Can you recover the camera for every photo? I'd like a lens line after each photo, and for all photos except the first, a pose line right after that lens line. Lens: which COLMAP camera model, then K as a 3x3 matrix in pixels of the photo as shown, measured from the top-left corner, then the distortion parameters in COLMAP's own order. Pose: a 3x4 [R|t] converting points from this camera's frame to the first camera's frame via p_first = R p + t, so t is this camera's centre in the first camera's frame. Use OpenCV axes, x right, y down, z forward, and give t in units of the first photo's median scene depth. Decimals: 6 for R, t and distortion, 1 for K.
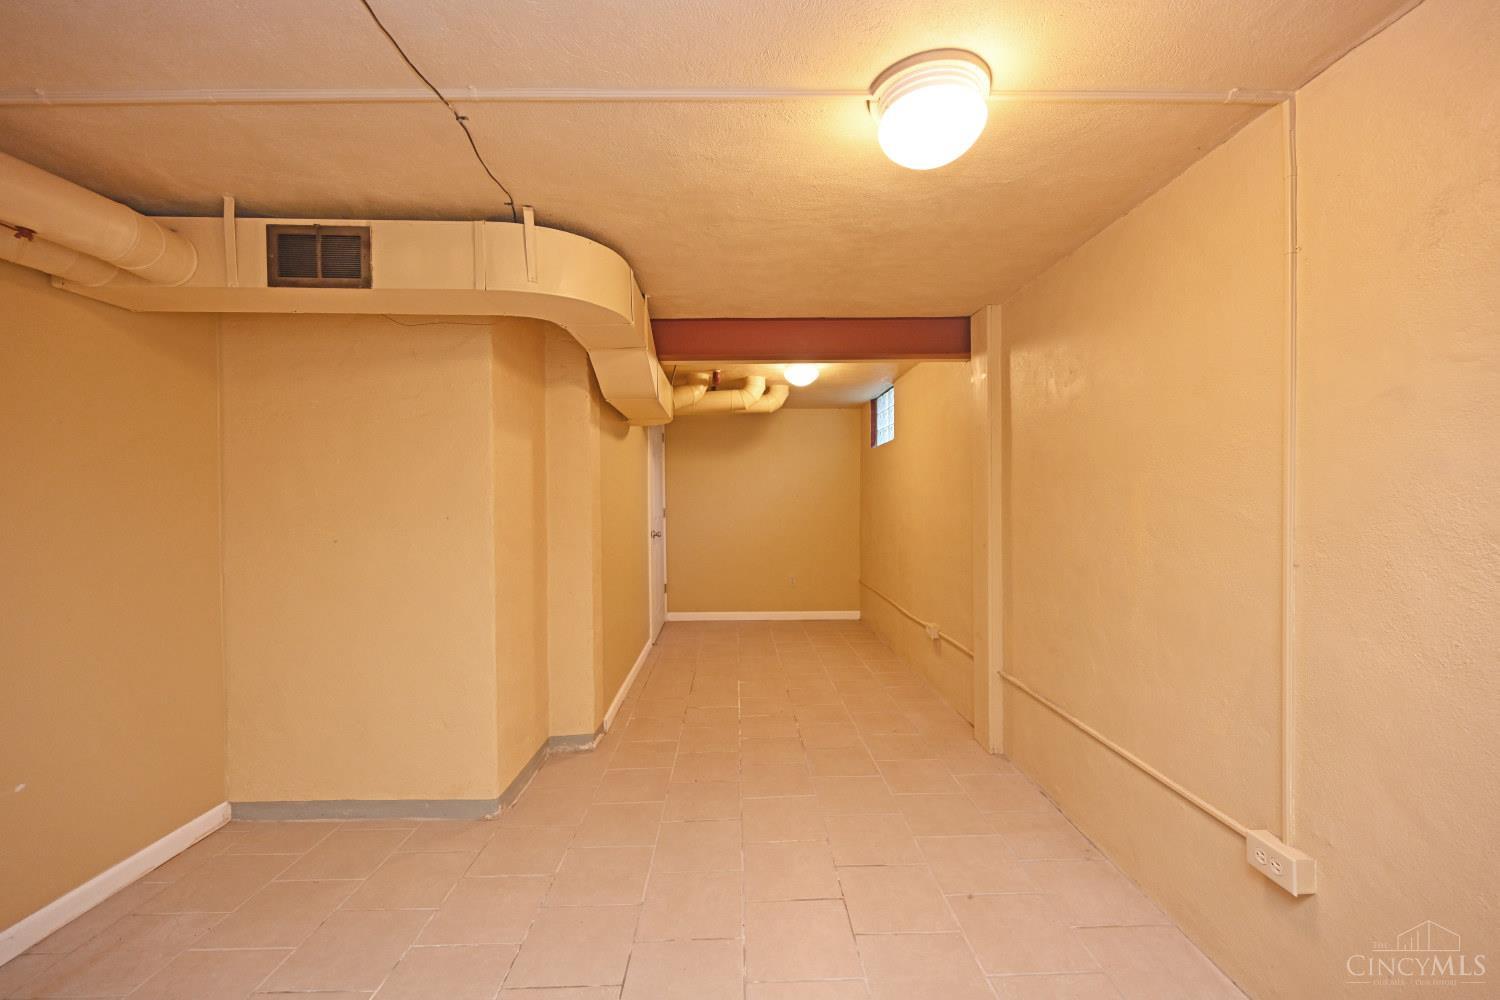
lens RADIAL K [[594.3, 0, 750.0], [0, 594.3, 500.0], [0, 0, 1]] dist [-0.002328, 0.000033]
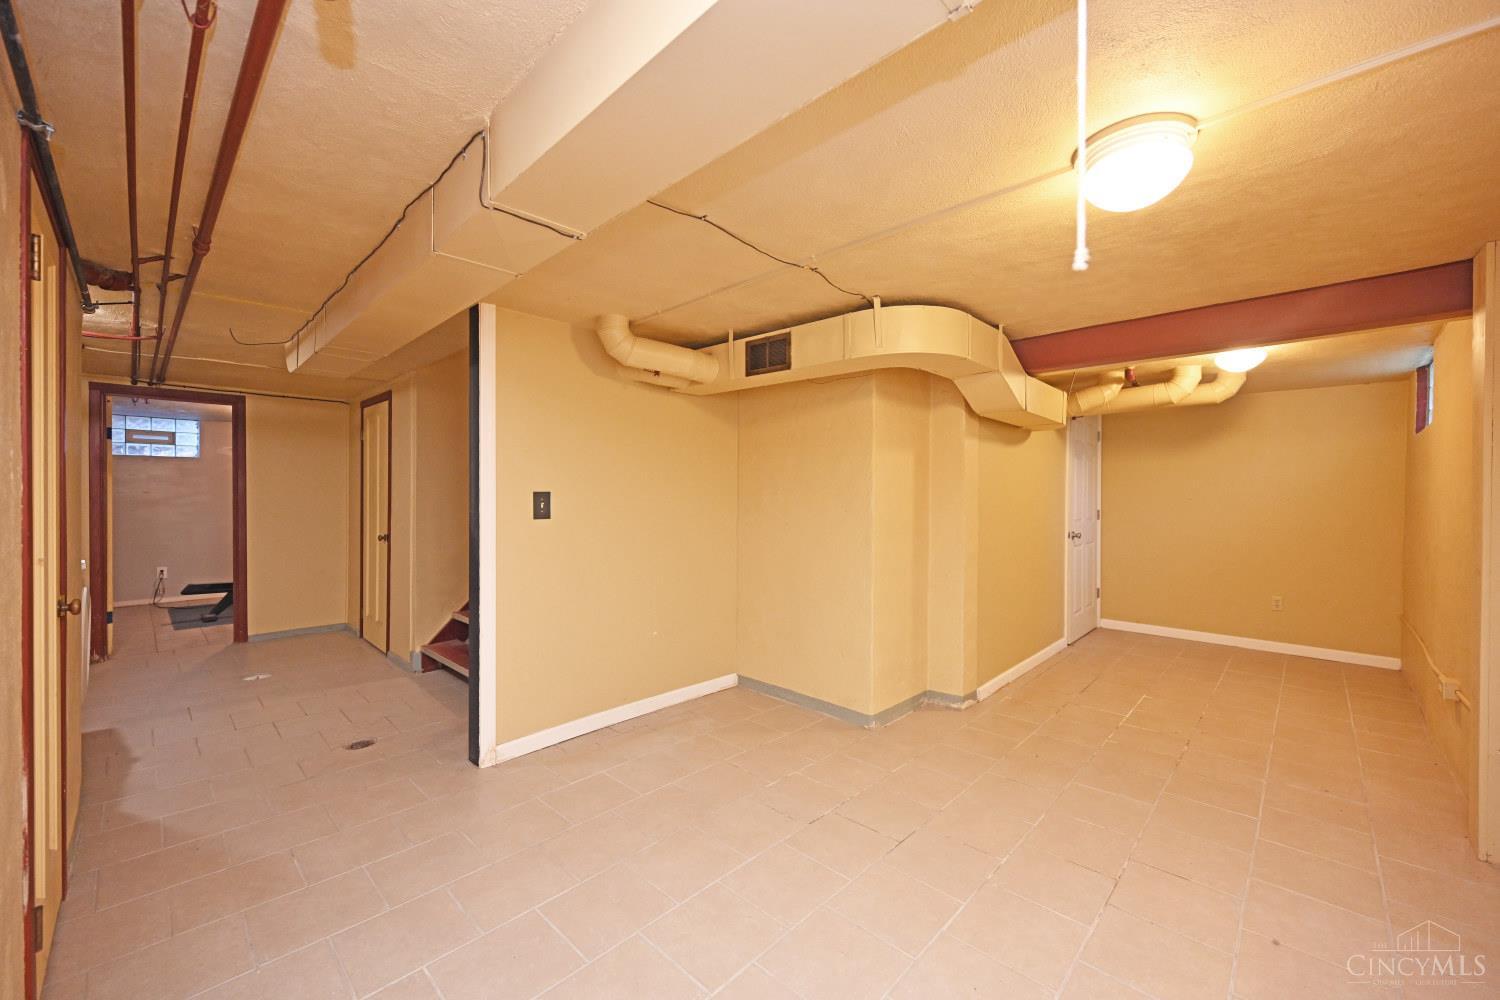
lens RADIAL K [[586.4, 0, 763.5], [0, 586.4, 495.3], [0, 0, 1]] dist [0.000652, 0.000276]
pose [[0.719799, 0.012272, -0.694074, 0.278524], [-0.015173, 0.999883, 0.001943, -0.007235], [0.694017, 0.009133, 0.719901, -0.136461]]
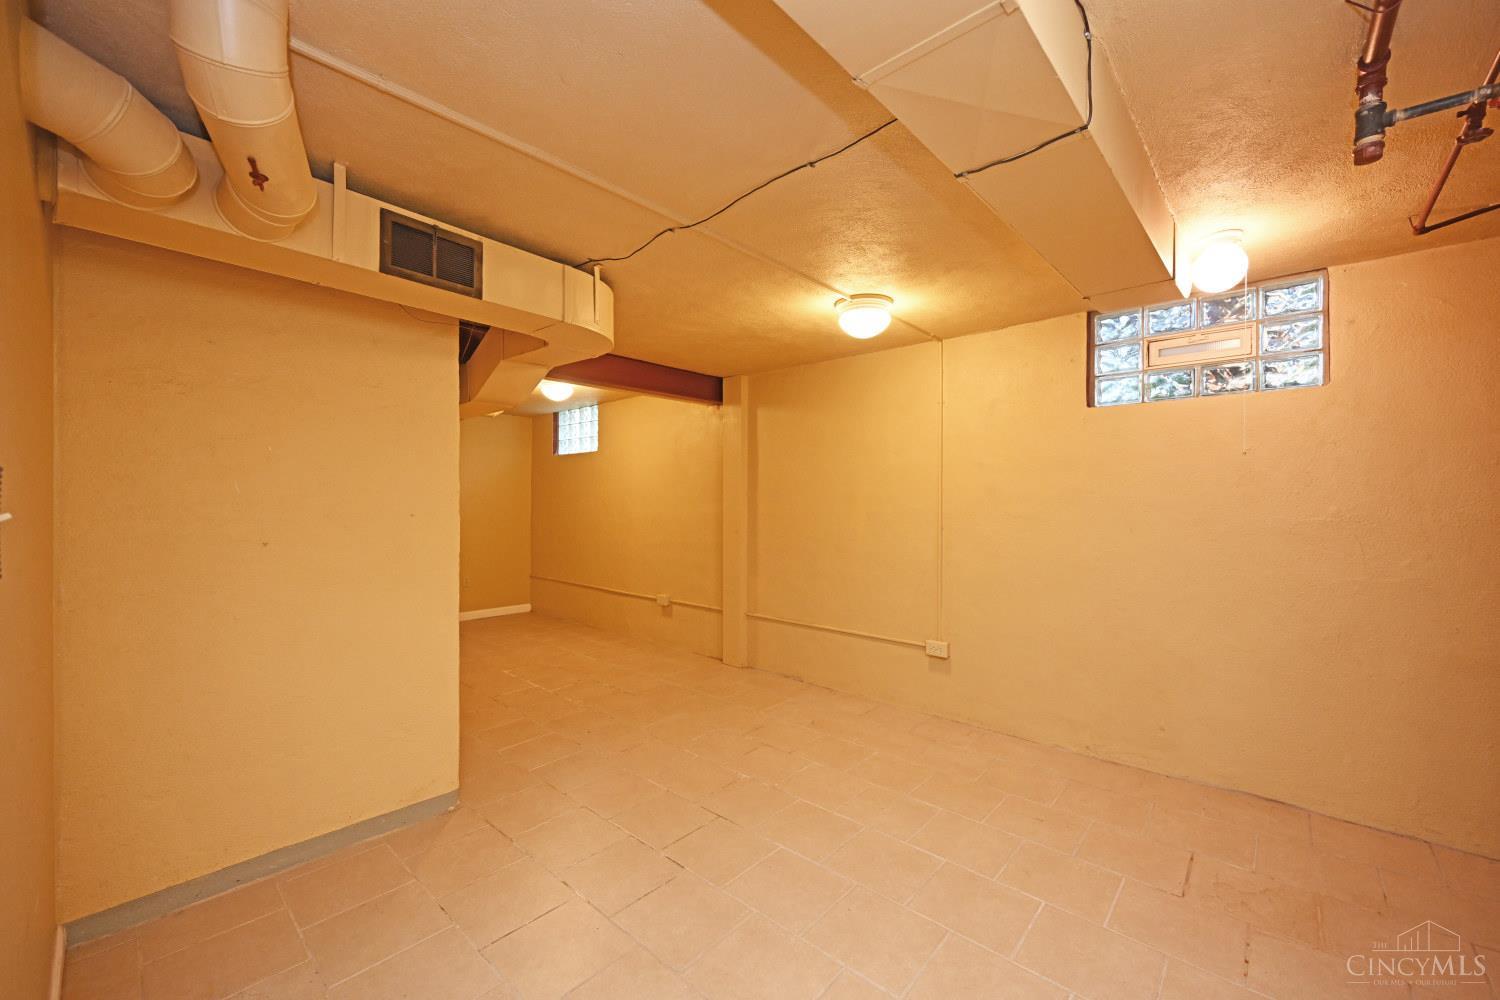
lens RADIAL K [[570.9, 0, 755.1], [0, 570.9, 495.1], [0, 0, 1]] dist [0.000149, 0.000005]
pose [[0.692196, 0.016816, 0.721513, -0.665686], [-0.006762, 0.999836, -0.016816, 0.008078], [-0.721678, 0.006761, 0.692196, -0.047680]]
